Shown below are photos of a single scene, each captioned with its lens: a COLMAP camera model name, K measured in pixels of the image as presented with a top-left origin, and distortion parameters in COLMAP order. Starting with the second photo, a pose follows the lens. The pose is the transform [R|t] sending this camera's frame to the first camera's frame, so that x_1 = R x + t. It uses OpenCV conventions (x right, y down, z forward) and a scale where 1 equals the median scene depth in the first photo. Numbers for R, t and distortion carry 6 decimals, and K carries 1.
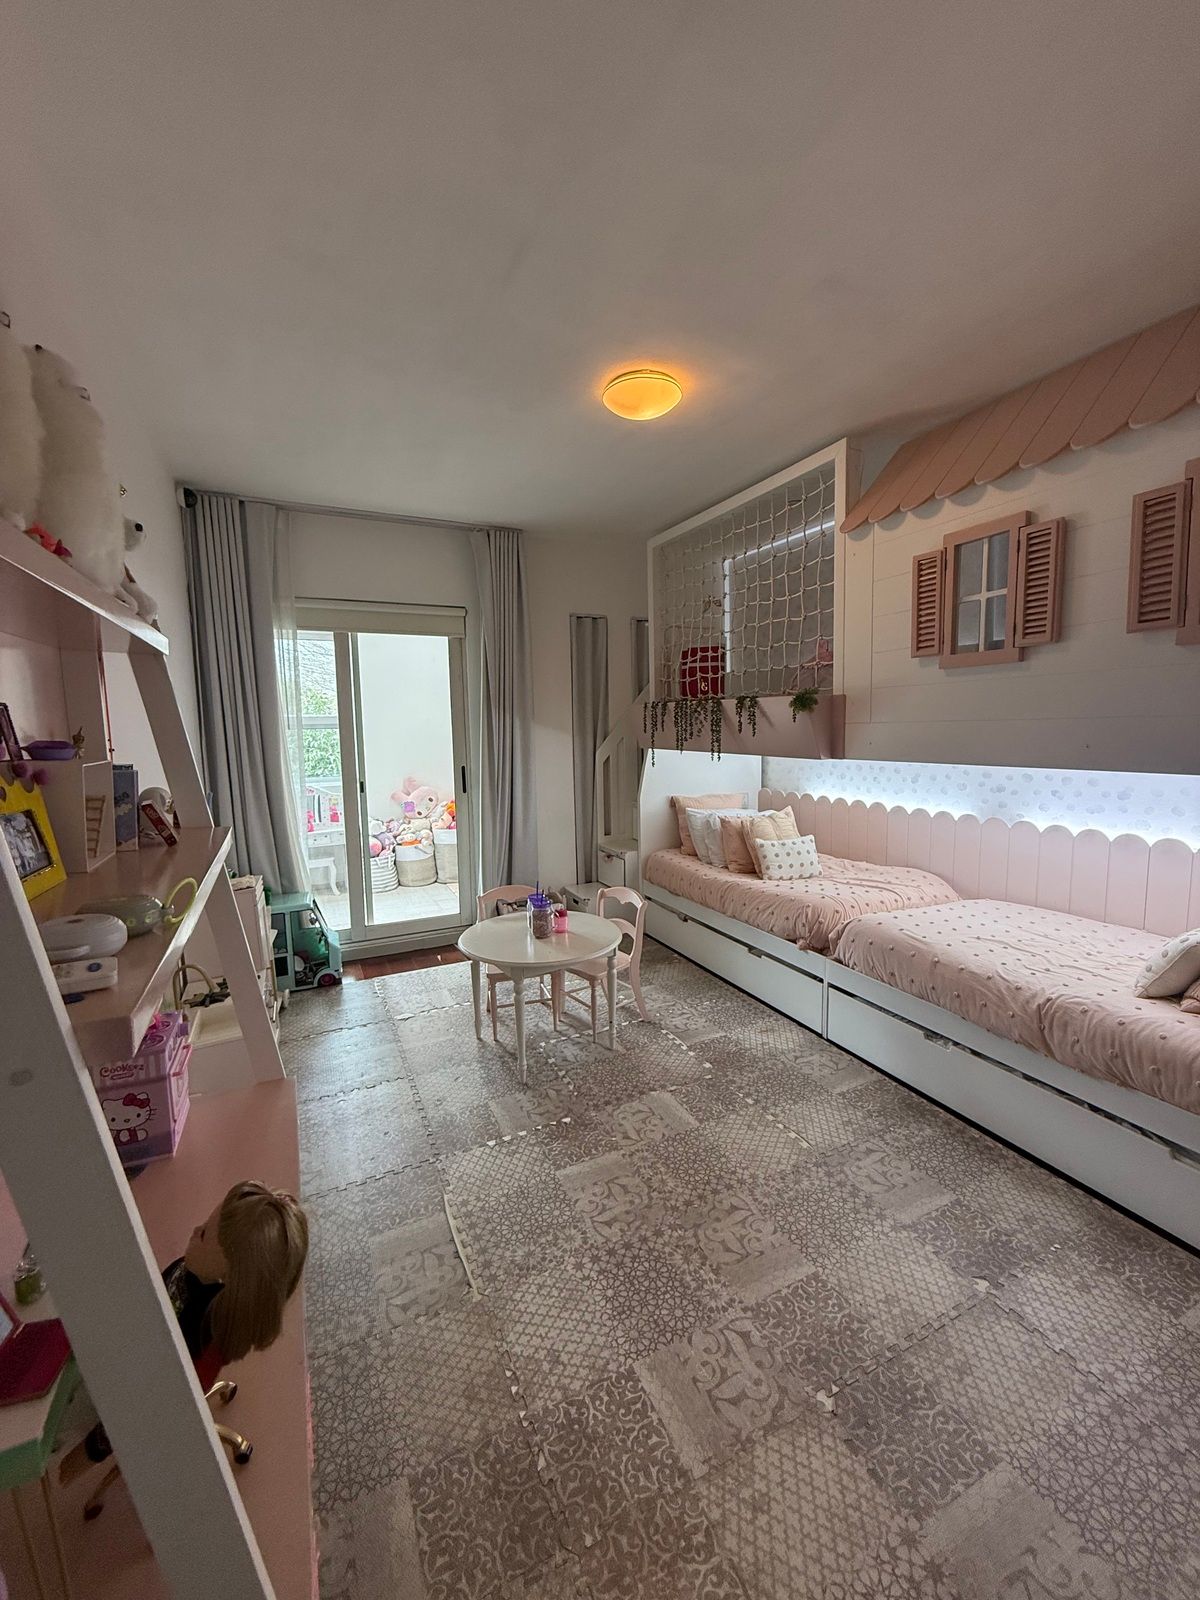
lens RADIAL K [[637.4, 0, 600.6], [0, 637.4, 796.8], [0, 0, 1]] dist [0.000928, -0.000374]
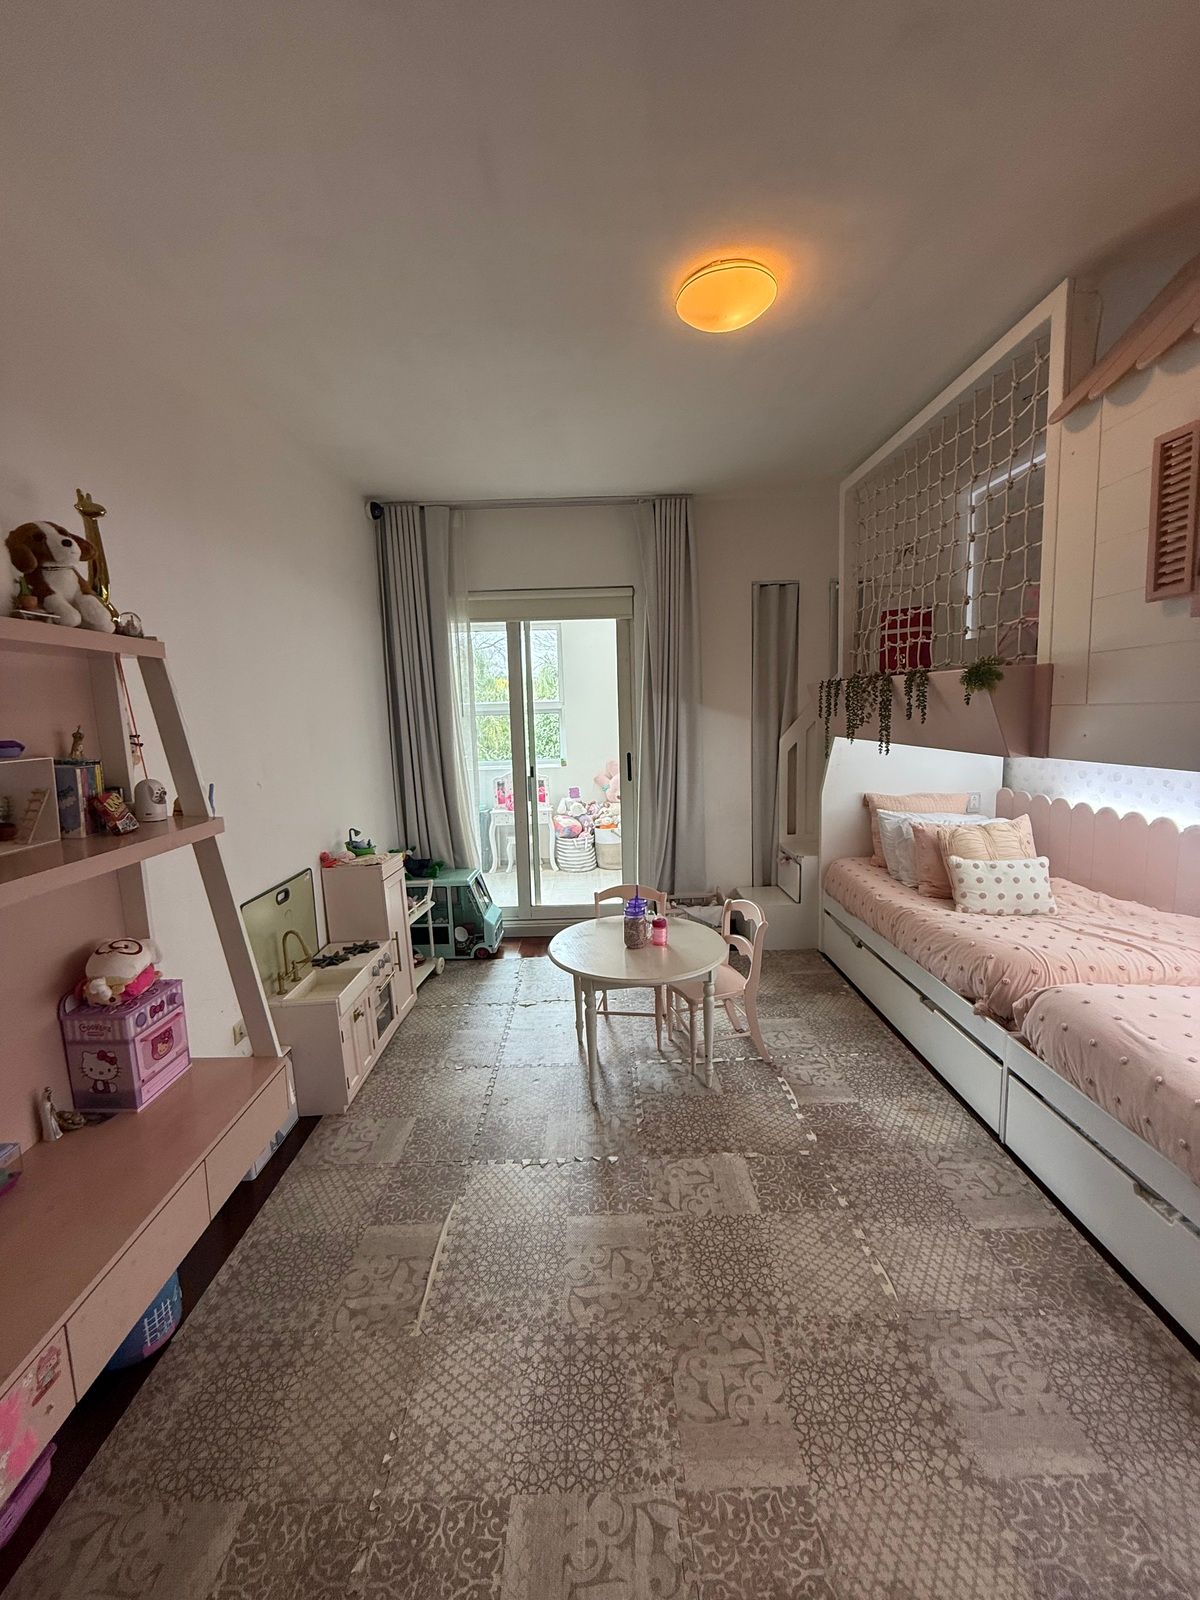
lens RADIAL K [[637.4, 0, 600.5], [0, 637.4, 796.2], [0, 0, 1]] dist [0.000928, -0.000374]
pose [[0.904158, 0.046923, -0.424612, 0.245518], [-0.034045, 0.998703, 0.037872, -0.027485], [0.425838, -0.019786, 0.904583, 0.169286]]
